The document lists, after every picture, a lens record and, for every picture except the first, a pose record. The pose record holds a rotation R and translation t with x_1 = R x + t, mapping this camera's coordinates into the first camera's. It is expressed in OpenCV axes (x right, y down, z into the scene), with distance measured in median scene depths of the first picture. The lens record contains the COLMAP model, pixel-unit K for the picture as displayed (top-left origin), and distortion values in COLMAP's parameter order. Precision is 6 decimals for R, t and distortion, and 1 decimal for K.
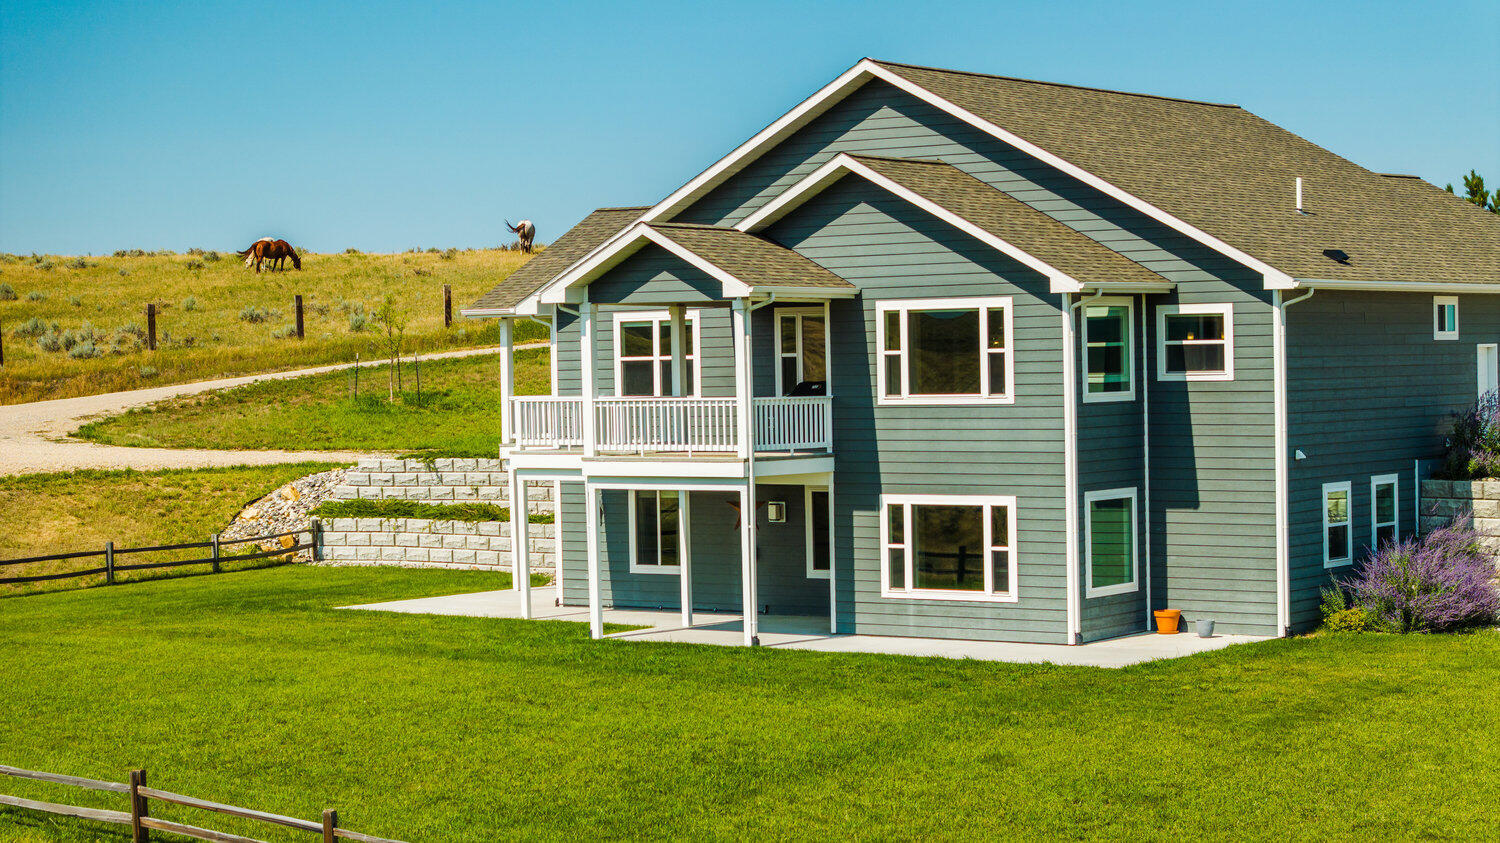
lens RADIAL K [[3041.6, 0, 750.0], [0, 3041.6, 421.5], [0, 0, 1]] dist [-0.253761, 1.600596]
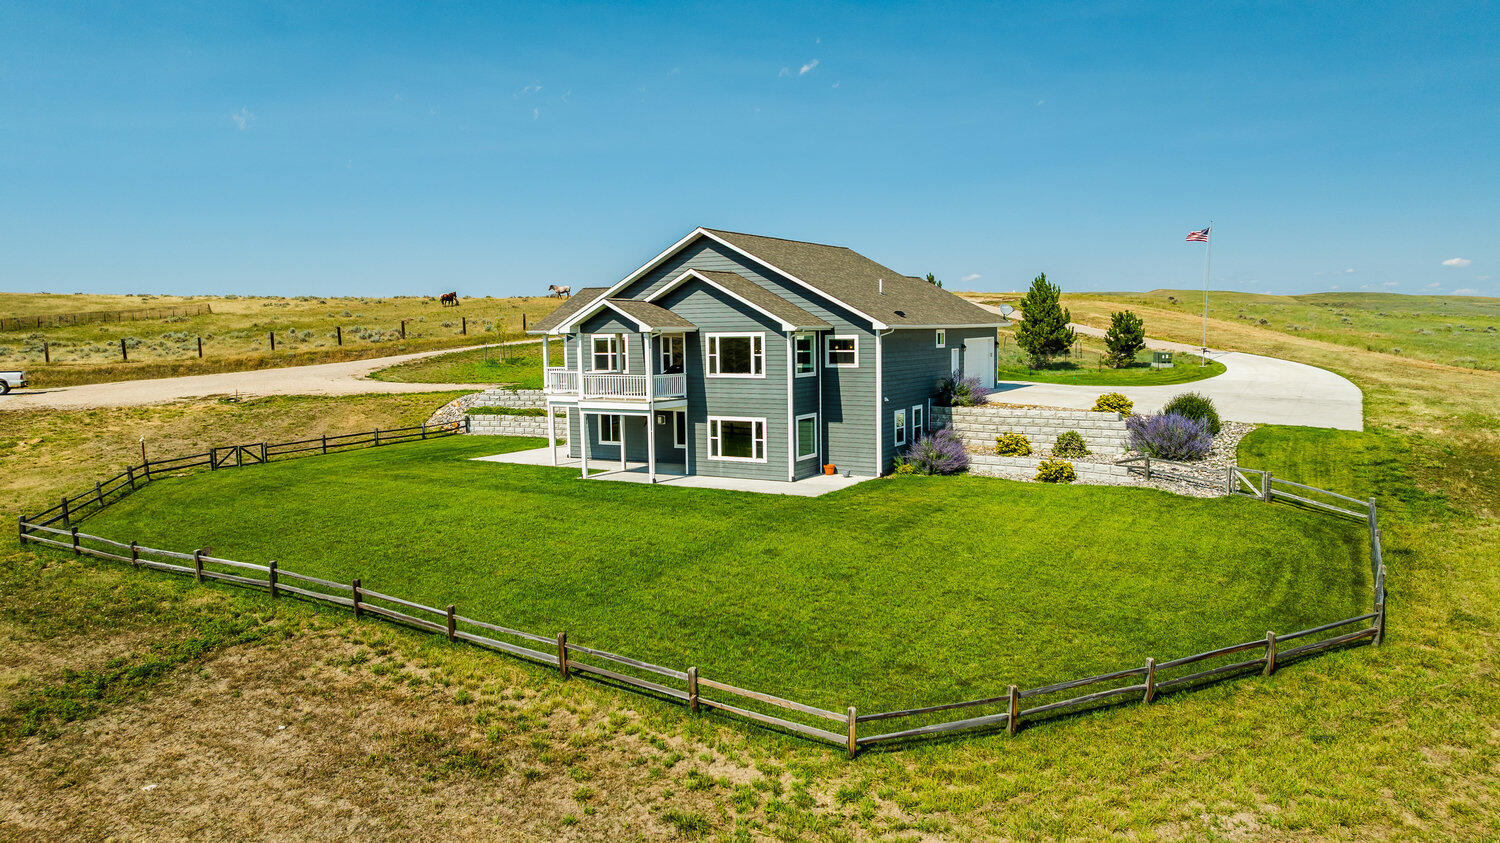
lens RADIAL K [[1060.8, 0, 750.0], [0, 1060.8, 421.5], [0, 0, 1]] dist [-0.046464, 0.051058]
pose [[0.994453, -0.003812, 0.105115, -0.010020], [-0.002983, 0.997919, 0.064419, -0.024082], [-0.105142, -0.064375, 0.992371, 0.186730]]
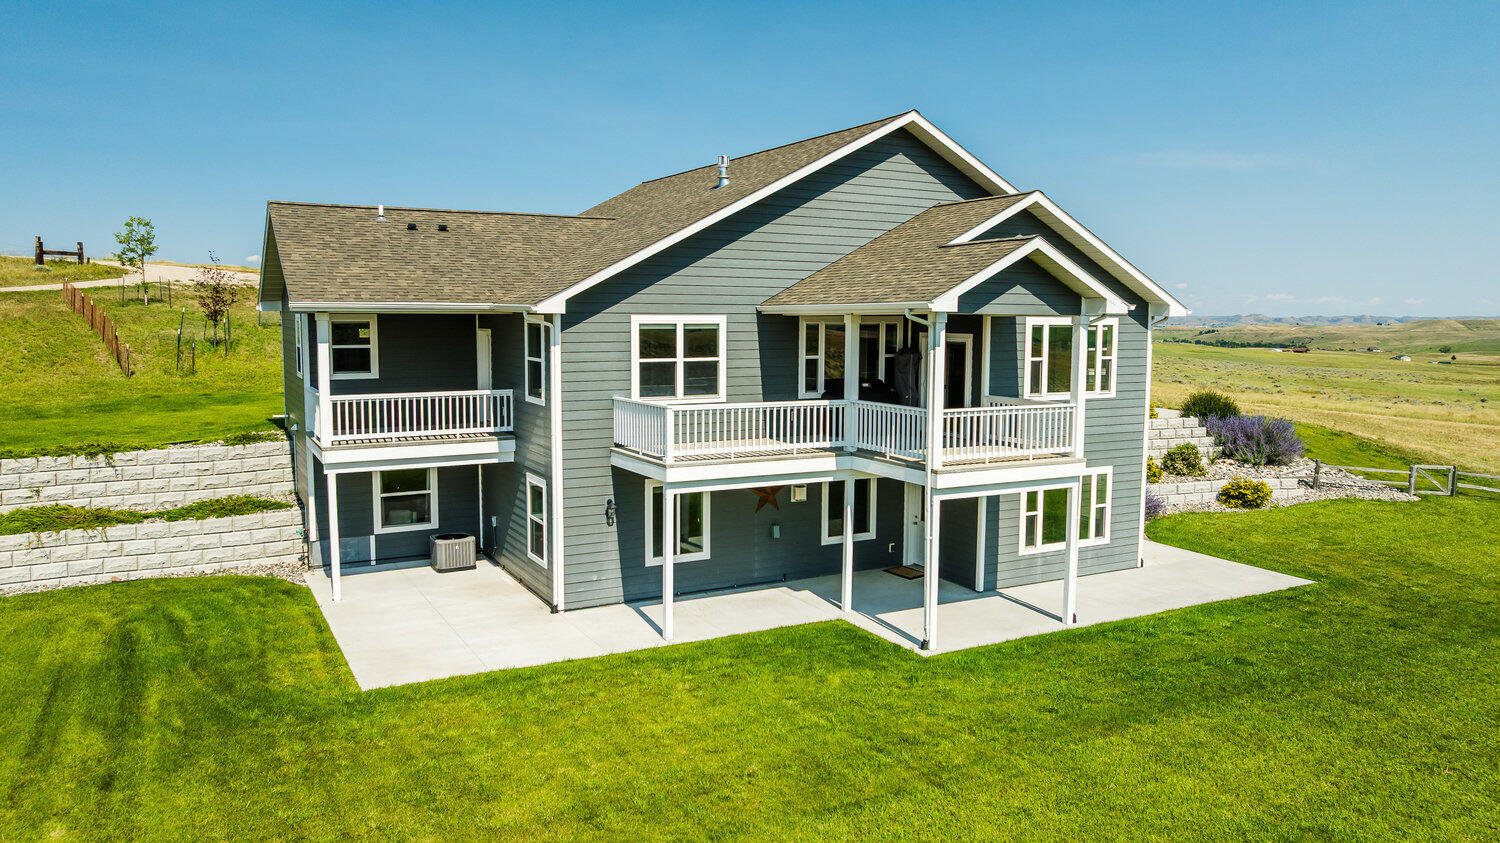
lens RADIAL K [[1060.8, 0, 750.0], [0, 1060.8, 421.5], [0, 0, 1]] dist [-0.046464, 0.051058]
pose [[0.423477, -0.069238, 0.903257, -0.389918], [0.003895, 0.997205, 0.074613, -0.029676], [-0.905899, -0.028079, 0.422563, 0.915271]]
